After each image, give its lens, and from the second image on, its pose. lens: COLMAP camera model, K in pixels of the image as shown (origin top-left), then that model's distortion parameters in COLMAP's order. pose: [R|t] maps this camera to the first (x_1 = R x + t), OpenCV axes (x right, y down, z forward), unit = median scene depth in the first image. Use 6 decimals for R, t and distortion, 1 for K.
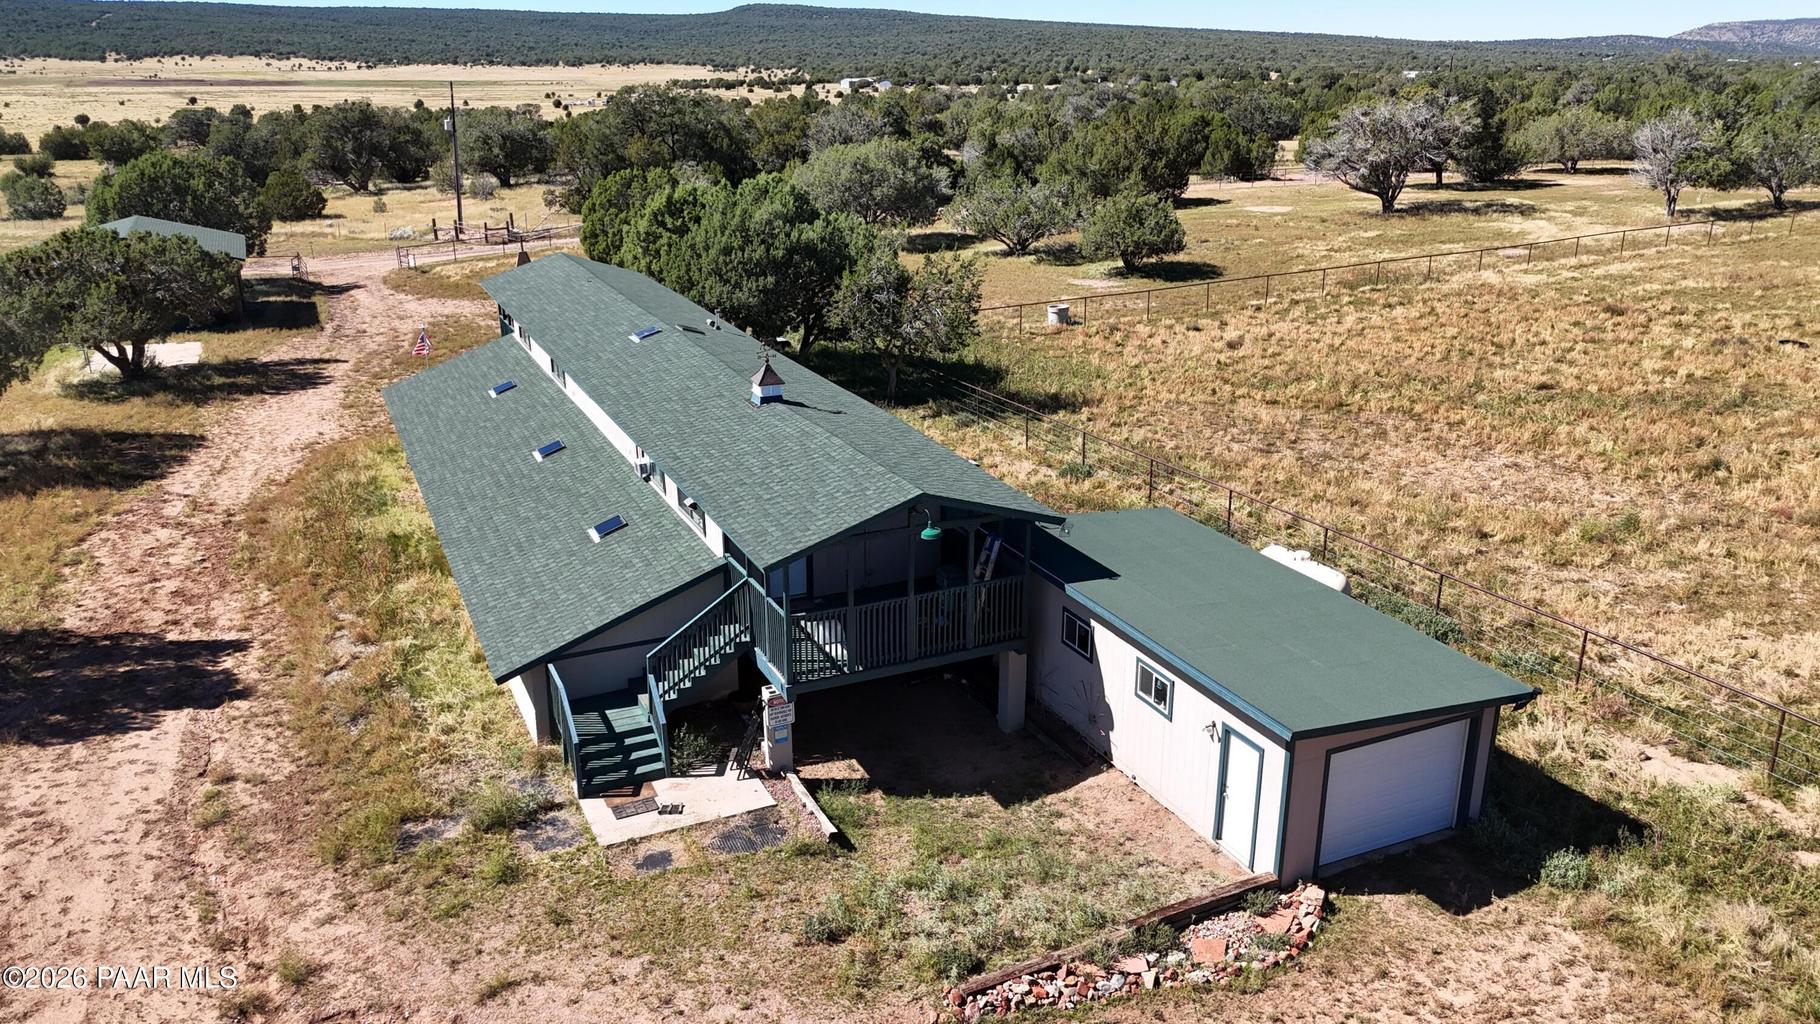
lens RADIAL K [[1330.6, 0, 913.7], [0, 1330.6, 504.1], [0, 0, 1]] dist [0.061990, -0.052075]
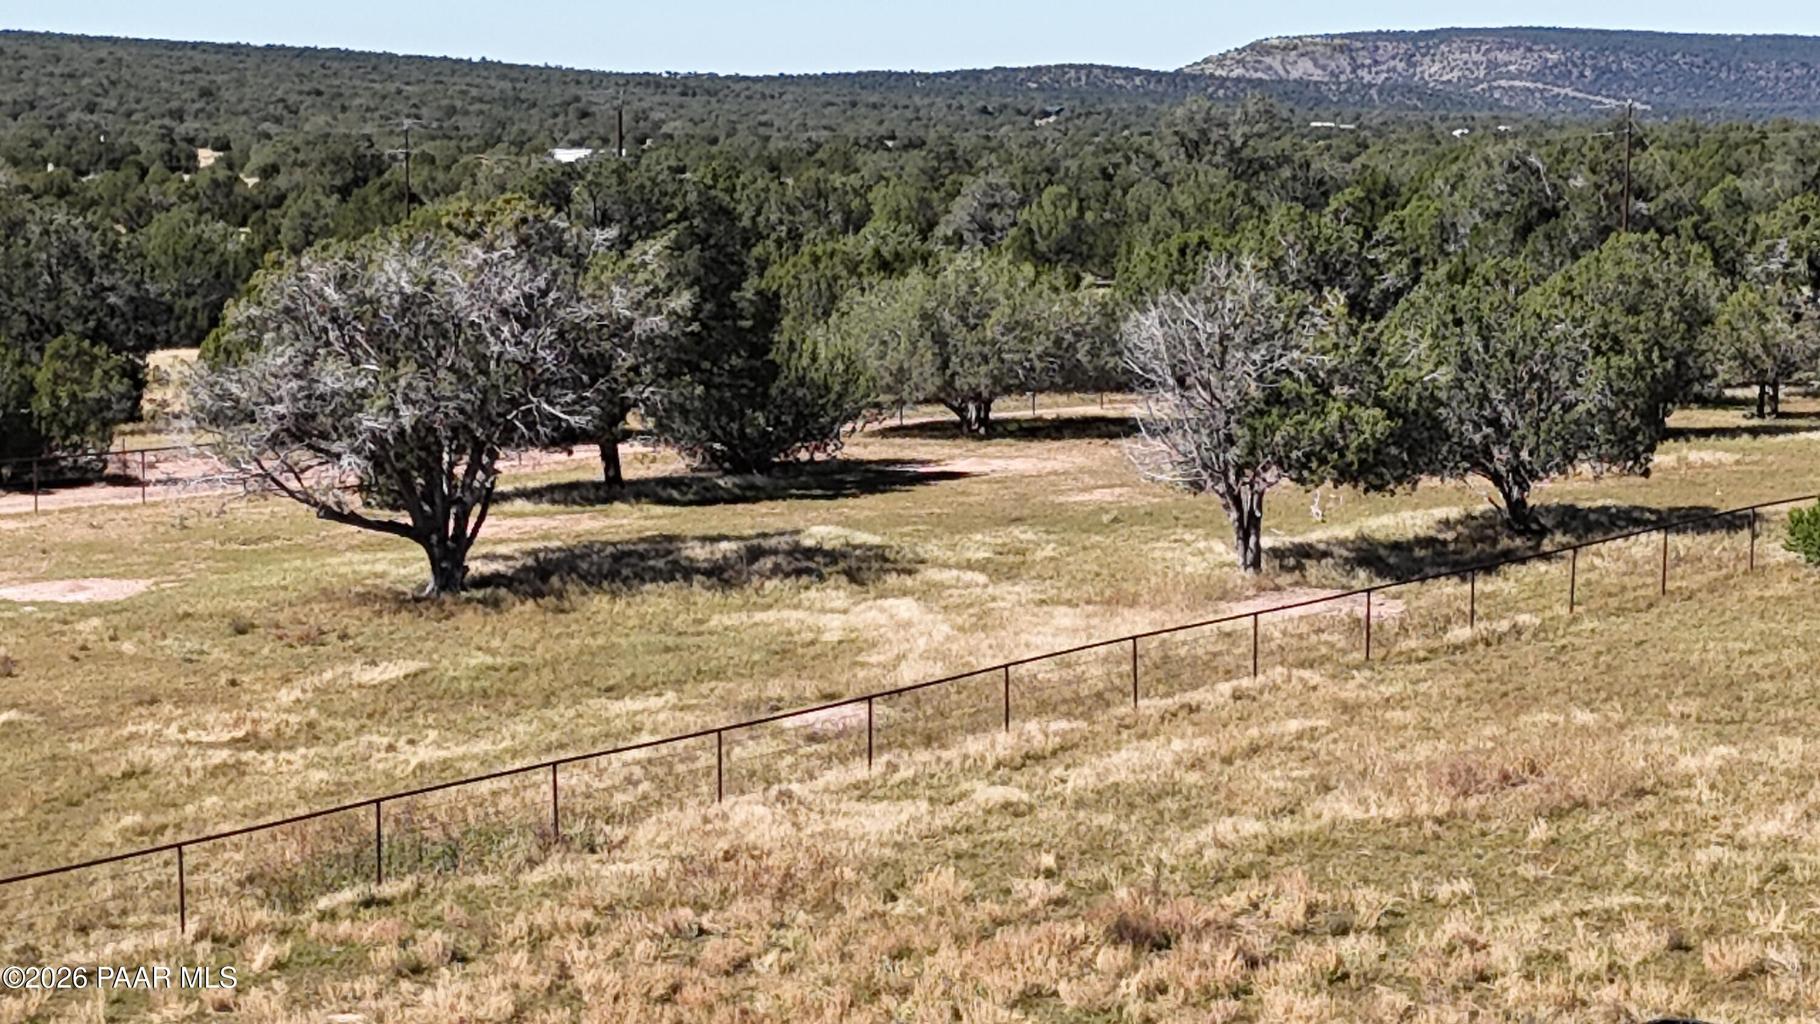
lens RADIAL K [[1330.6, 0, 913.7], [0, 1330.6, 504.1], [0, 0, 1]] dist [0.061990, -0.052075]
pose [[0.947749, -0.083132, 0.307994, 0.372810], [0.103915, 0.993243, -0.051670, -0.216966], [-0.301618, 0.080976, 0.949984, 0.696336]]
